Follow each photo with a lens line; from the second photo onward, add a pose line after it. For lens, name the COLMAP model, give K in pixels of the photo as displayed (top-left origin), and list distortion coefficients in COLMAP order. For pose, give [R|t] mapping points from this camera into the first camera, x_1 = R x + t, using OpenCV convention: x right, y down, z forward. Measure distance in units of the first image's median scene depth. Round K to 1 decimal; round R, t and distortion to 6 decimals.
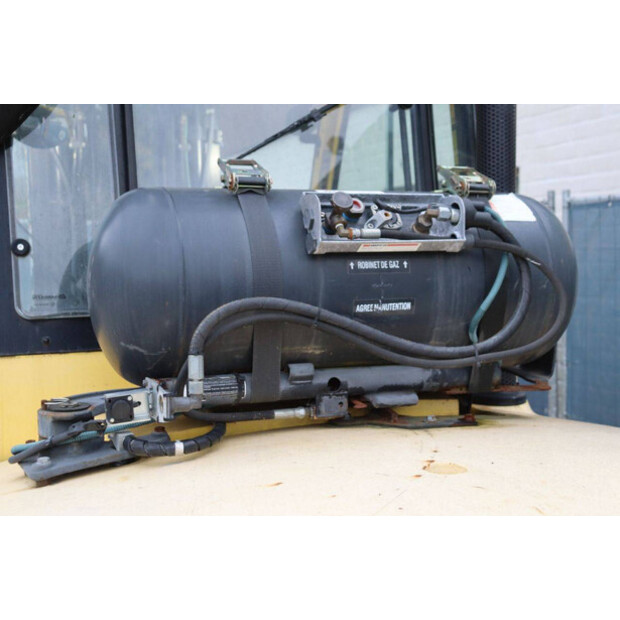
lens RADIAL K [[876.6, 0, 305.9], [0, 876.6, 305.8], [0, 0, 1]] dist [0.083075, 0.000000]
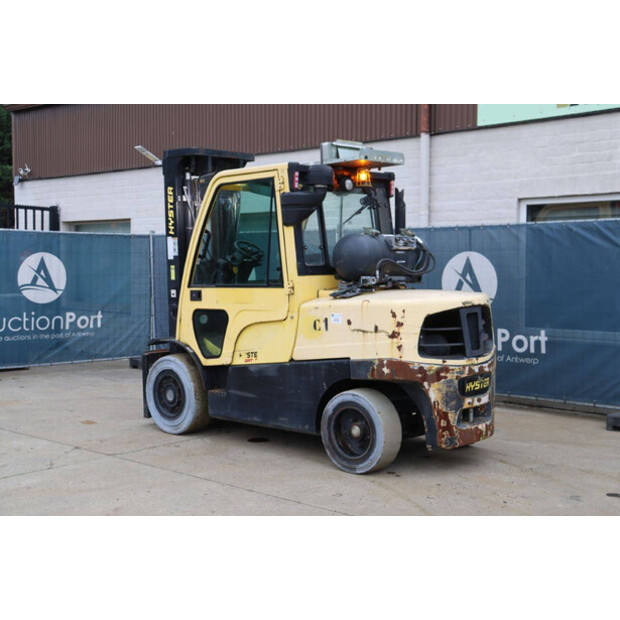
lens RADIAL K [[838.5, 0, 313.9], [0, 838.5, 310.5], [0, 0, 1]] dist [0.058553, 0.000000]
pose [[0.897334, -0.018249, 0.440975, -2.195143], [0.017540, 0.999830, 0.005684, 0.216957], [-0.441004, 0.002635, 0.897502, -2.630652]]
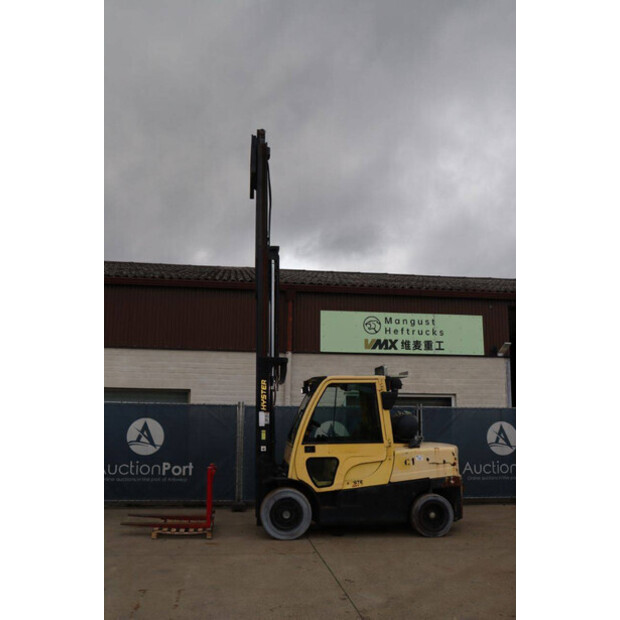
lens RADIAL K [[607.9, 0, 310.8], [0, 607.9, 315.8], [0, 0, 1]] dist [-0.078801, 0.000000]
pose [[0.251549, 0.172741, 0.952304, -6.209500], [0.041990, 0.981069, -0.189050, -0.001630], [-0.966933, 0.087543, 0.239534, 0.424427]]
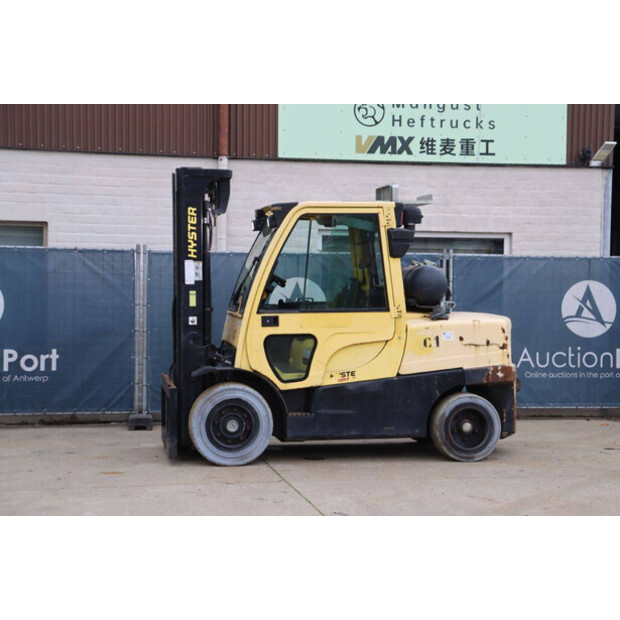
lens RADIAL K [[1185.8, 0, 313.0], [0, 1185.8, 307.2], [0, 0, 1]] dist [0.277410, 0.000000]
pose [[0.184667, -0.010639, 0.982744, -7.214545], [0.041983, 0.999114, 0.002927, 0.059915], [-0.981904, 0.040718, 0.184950, 0.397989]]
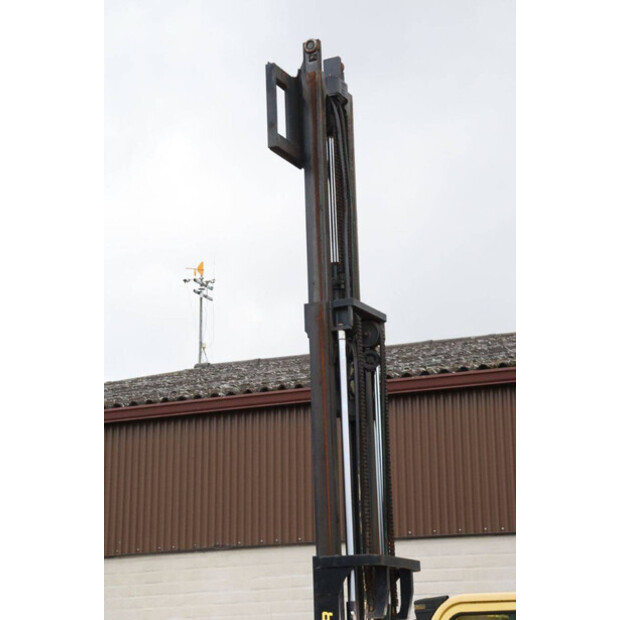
lens RADIAL K [[1499.0, 0, 310.8], [0, 1499.0, 310.5], [0, 0, 1]] dist [0.391301, 0.000000]
pose [[0.741212, 0.166085, 0.650400, -5.063442], [0.042409, 0.955387, -0.292297, 0.133249], [-0.669930, 0.244237, 0.701101, -2.367743]]
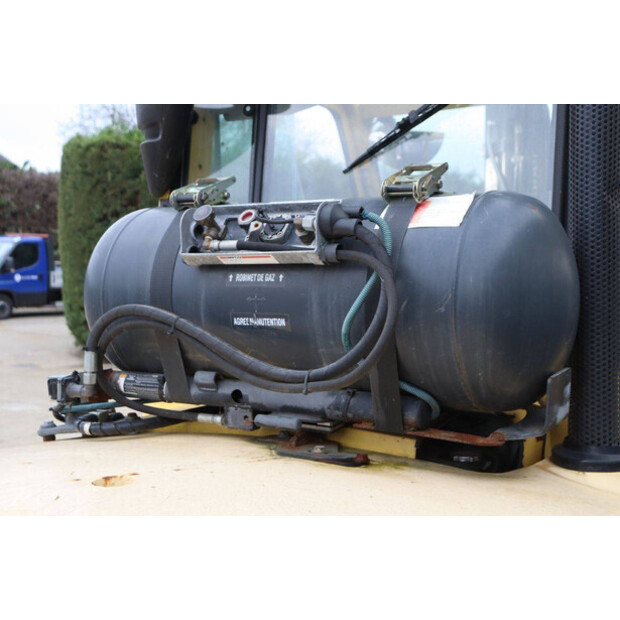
lens RADIAL K [[877.1, 0, 307.7], [0, 877.1, 312.9], [0, 0, 1]] dist [0.059032, 0.000000]
pose [[0.609411, 0.047321, -0.791441, 0.882871], [-0.053171, 0.998409, 0.018754, -0.029064], [0.791069, 0.030653, 0.610958, 0.455382]]
